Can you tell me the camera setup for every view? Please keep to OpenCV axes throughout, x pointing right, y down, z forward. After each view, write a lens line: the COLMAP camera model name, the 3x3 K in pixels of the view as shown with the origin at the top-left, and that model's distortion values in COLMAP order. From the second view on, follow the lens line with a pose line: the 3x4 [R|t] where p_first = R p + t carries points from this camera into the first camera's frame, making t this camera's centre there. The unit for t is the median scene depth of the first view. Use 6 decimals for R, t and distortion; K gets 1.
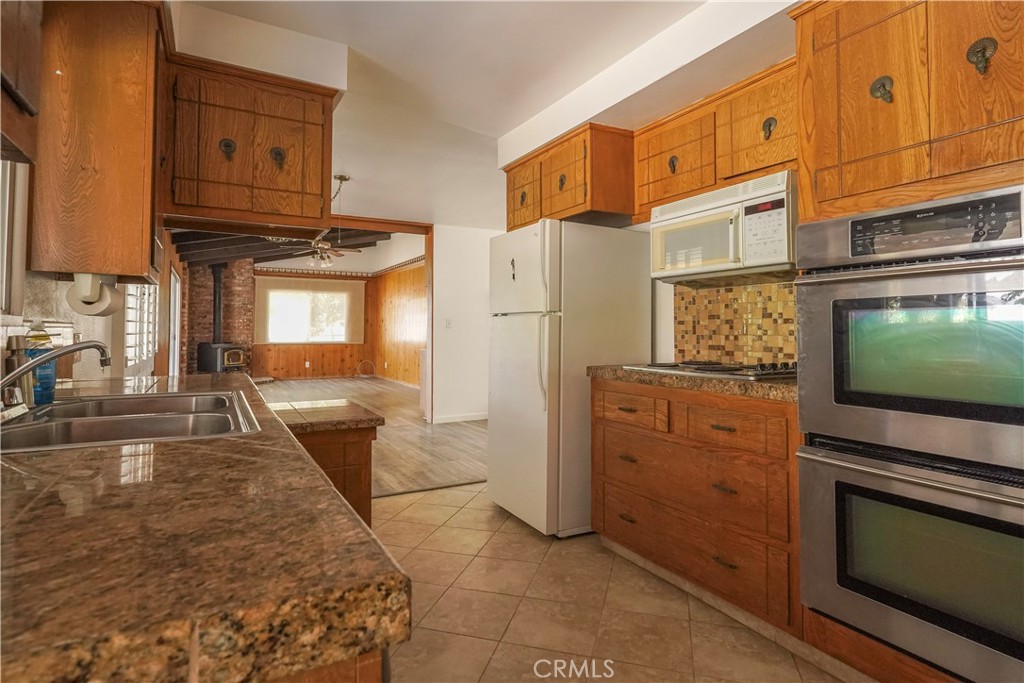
lens RADIAL K [[511.8, 0, 504.0], [0, 511.8, 312.9], [0, 0, 1]] dist [-0.011044, 0.005755]
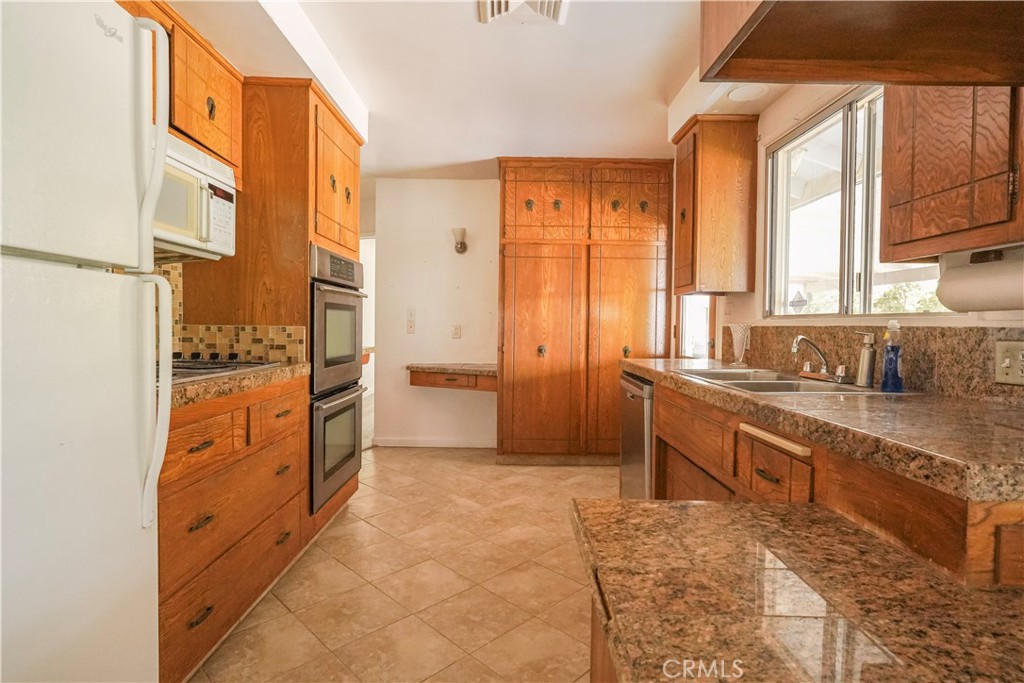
lens RADIAL K [[511.8, 0, 508.4], [0, 511.8, 337.1], [0, 0, 1]] dist [-0.011044, 0.005755]
pose [[-0.872616, -0.025122, 0.487761, -0.363407], [-0.031700, 0.999484, -0.005235, 0.043501], [-0.487377, -0.020030, -0.872962, 1.270419]]
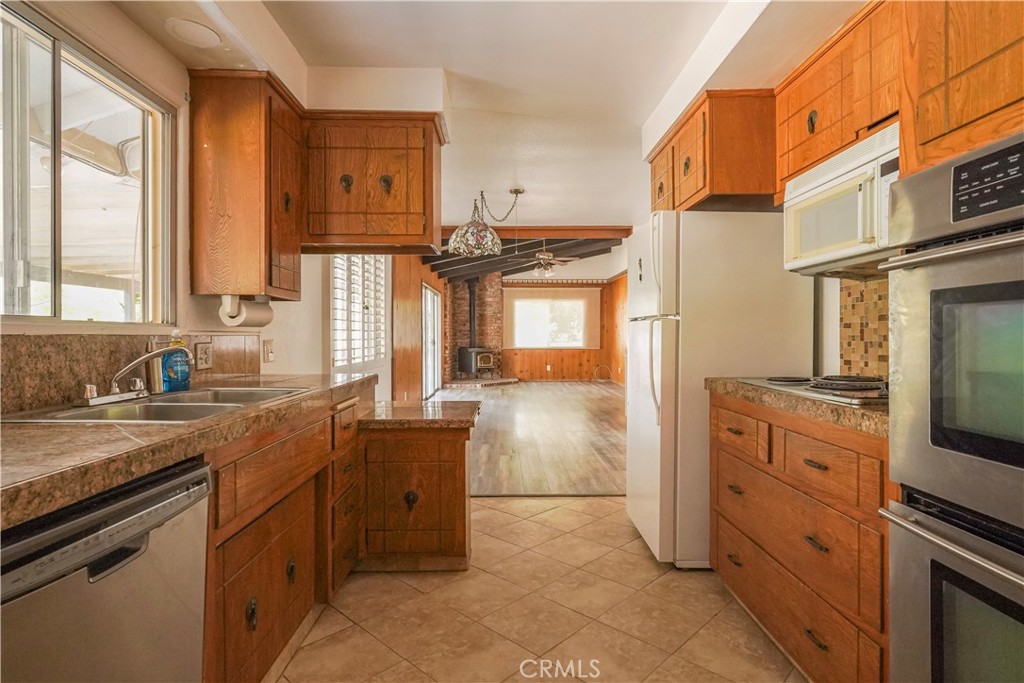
lens RADIAL K [[511.8, 0, 527.5], [0, 511.8, 335.2], [0, 0, 1]] dist [-0.011044, 0.005755]
pose [[0.891281, -0.004043, -0.453433, 0.294332], [0.019027, 0.999413, 0.028488, 0.002706], [0.453052, -0.034018, 0.890835, 0.103387]]
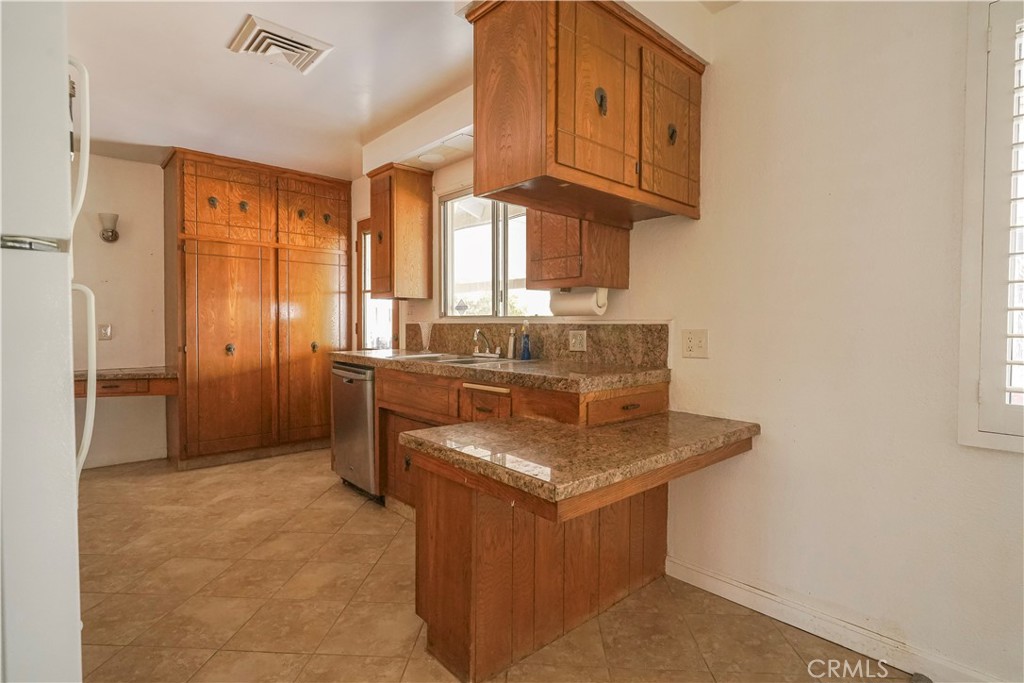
lens RADIAL K [[511.8, 0, 518.2], [0, 511.8, 339.2], [0, 0, 1]] dist [-0.011044, 0.005755]
pose [[-0.973982, 0.000129, -0.226627, -0.202681], [0.001482, 0.999982, -0.005801, 0.052757], [0.226622, -0.005986, -0.973964, 1.577919]]
